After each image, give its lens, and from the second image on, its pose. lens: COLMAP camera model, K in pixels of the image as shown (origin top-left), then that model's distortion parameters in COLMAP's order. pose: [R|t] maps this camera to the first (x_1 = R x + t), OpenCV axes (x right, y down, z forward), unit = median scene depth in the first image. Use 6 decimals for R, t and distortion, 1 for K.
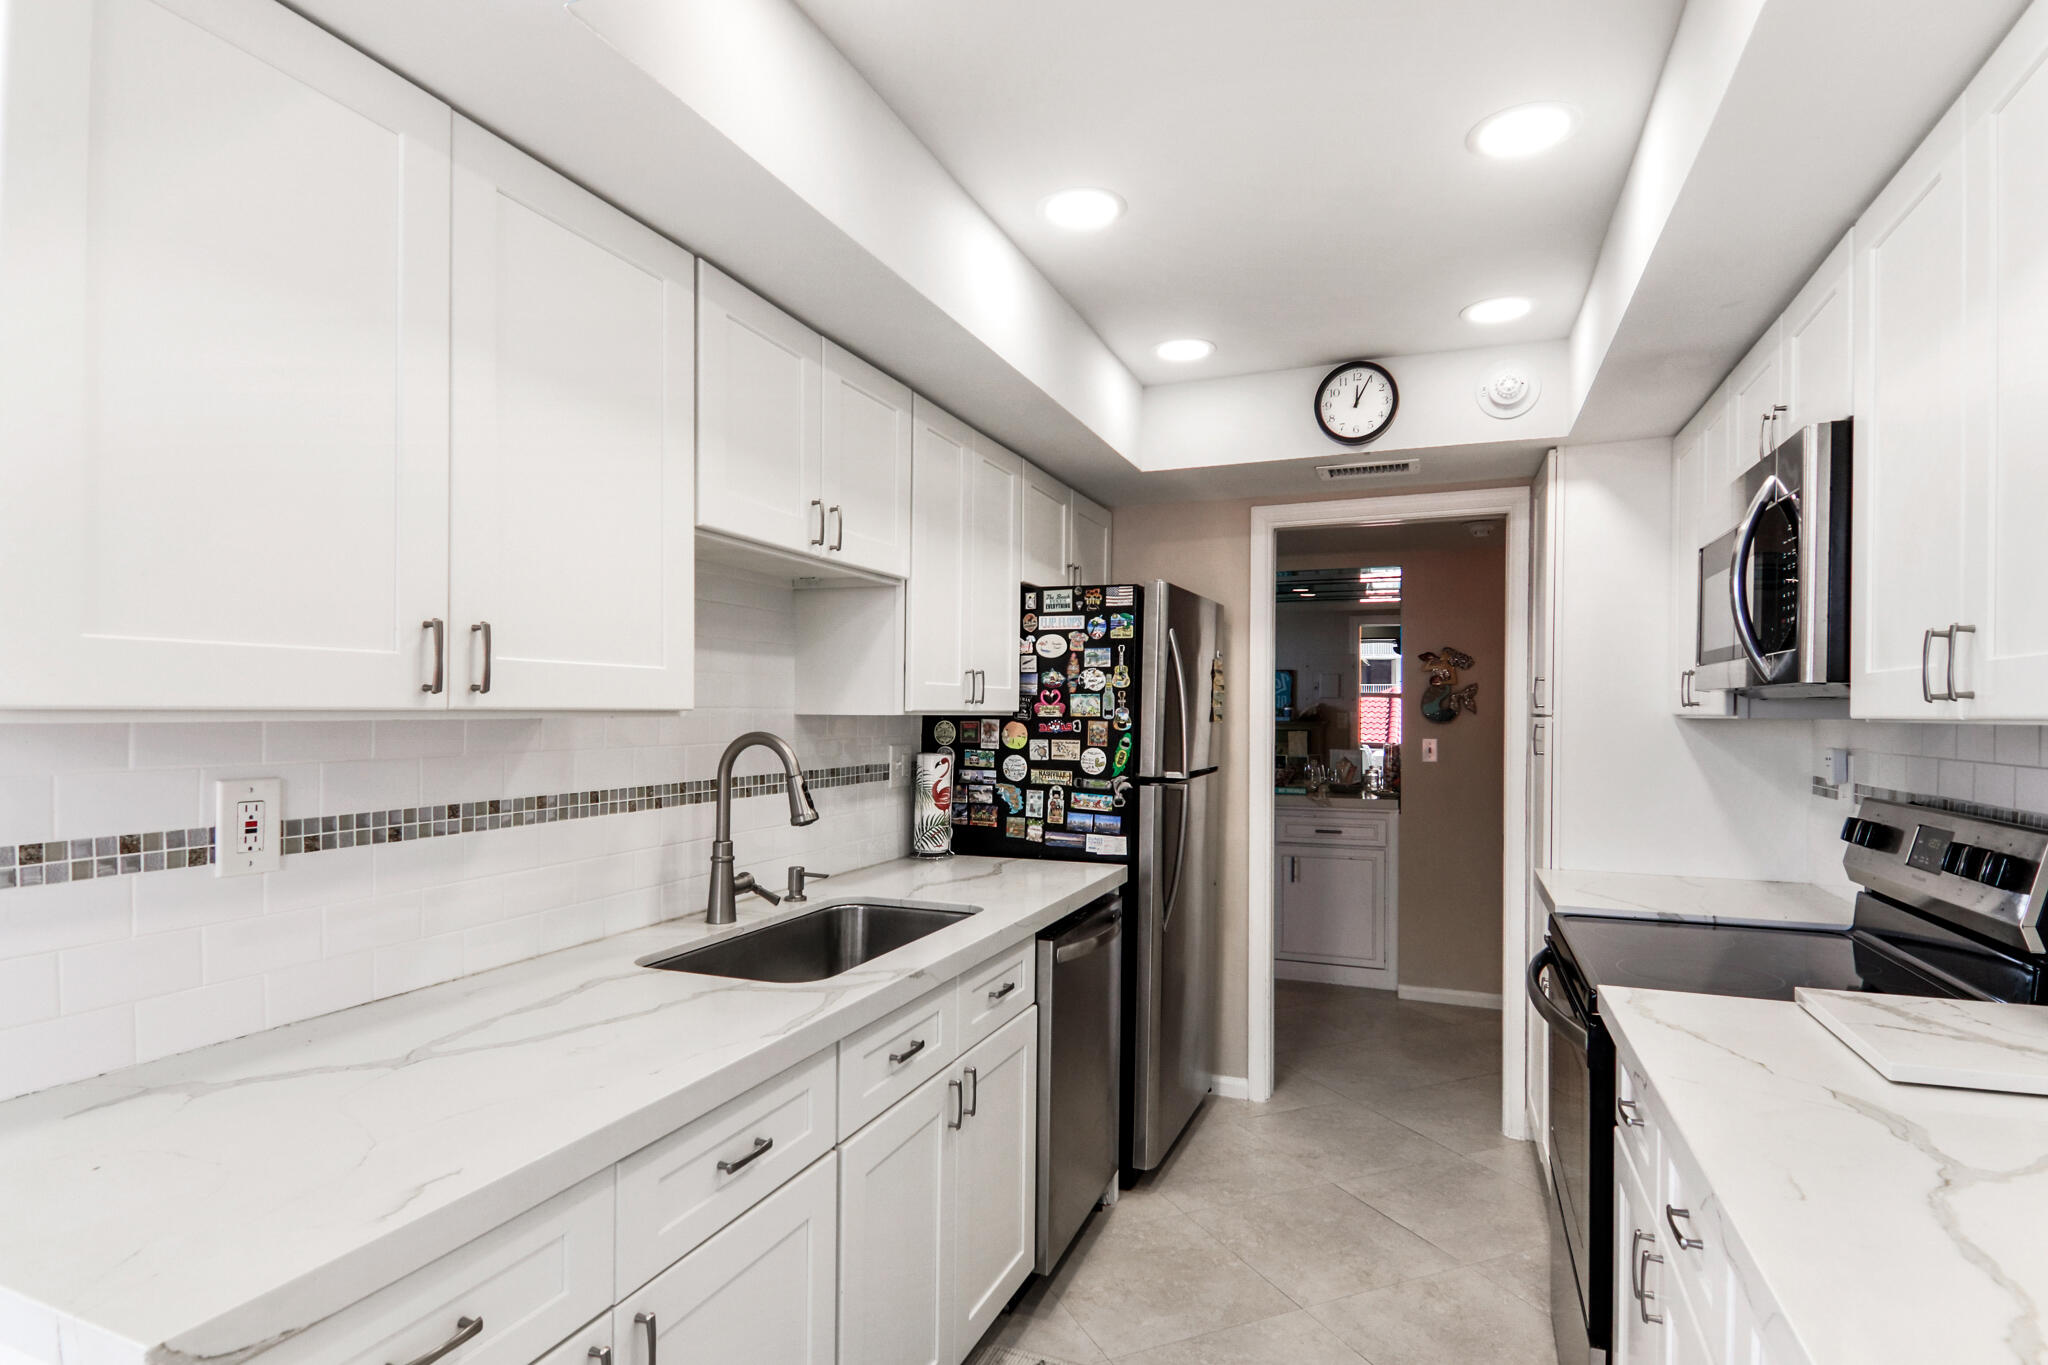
lens RADIAL K [[1038.3, 0, 987.5], [0, 1038.3, 719.6], [0, 0, 1]] dist [0.001192, 0.000412]
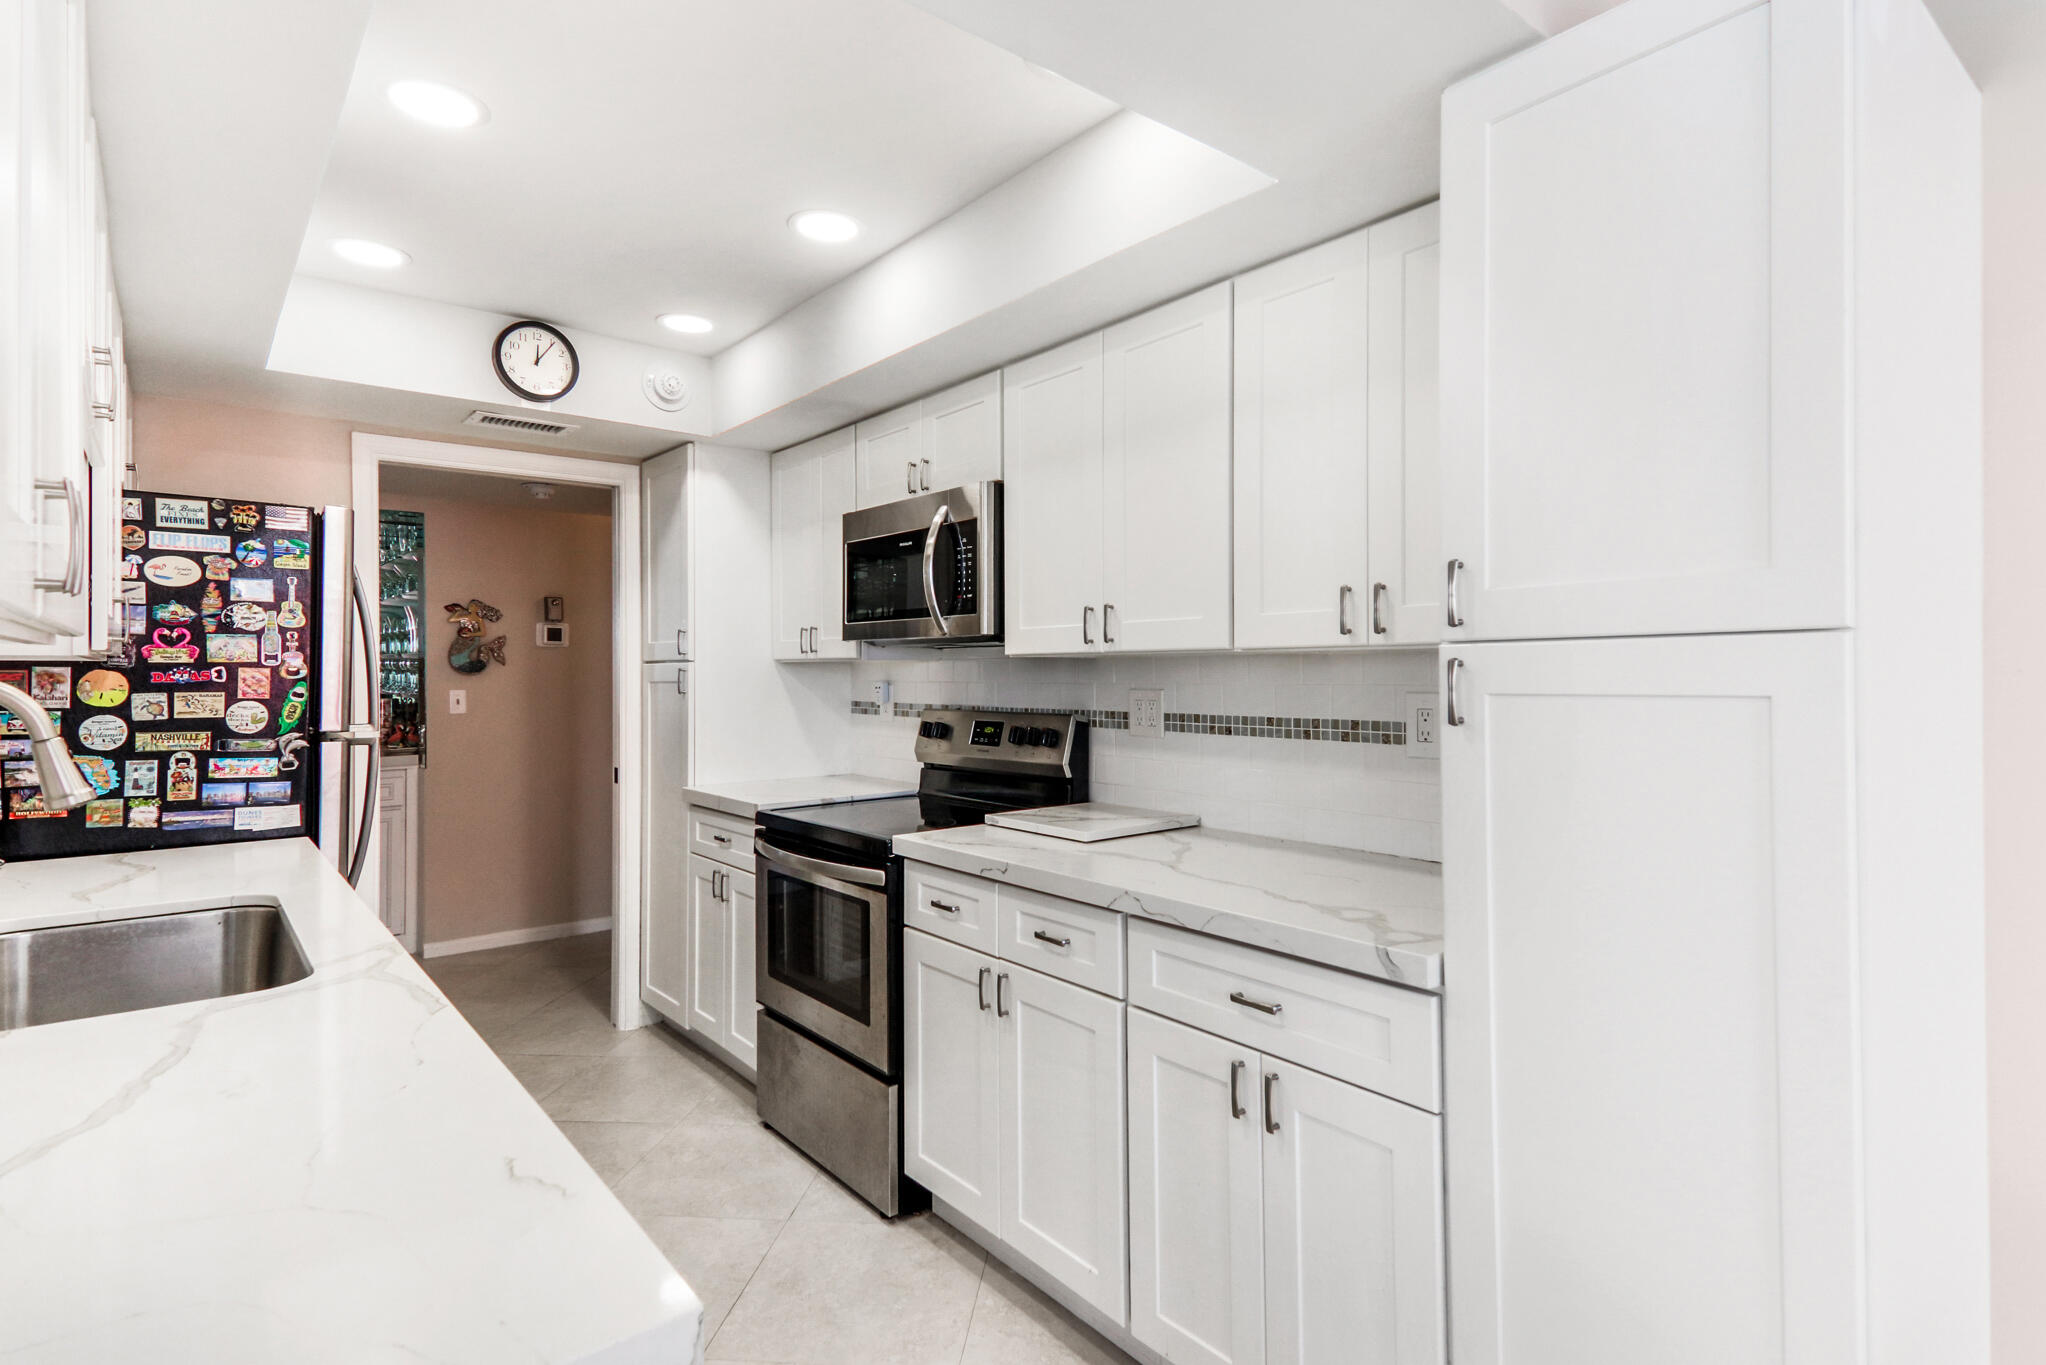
lens RADIAL K [[1034.8, 0, 1023.0], [0, 1034.8, 682.5], [0, 0, 1]] dist [0.029238, -0.025466]
pose [[0.462136, -0.016738, 0.886651, -0.339840], [0.014688, 0.999829, 0.011219, 0.012572], [-0.886687, 0.007839, 0.462303, 0.082895]]
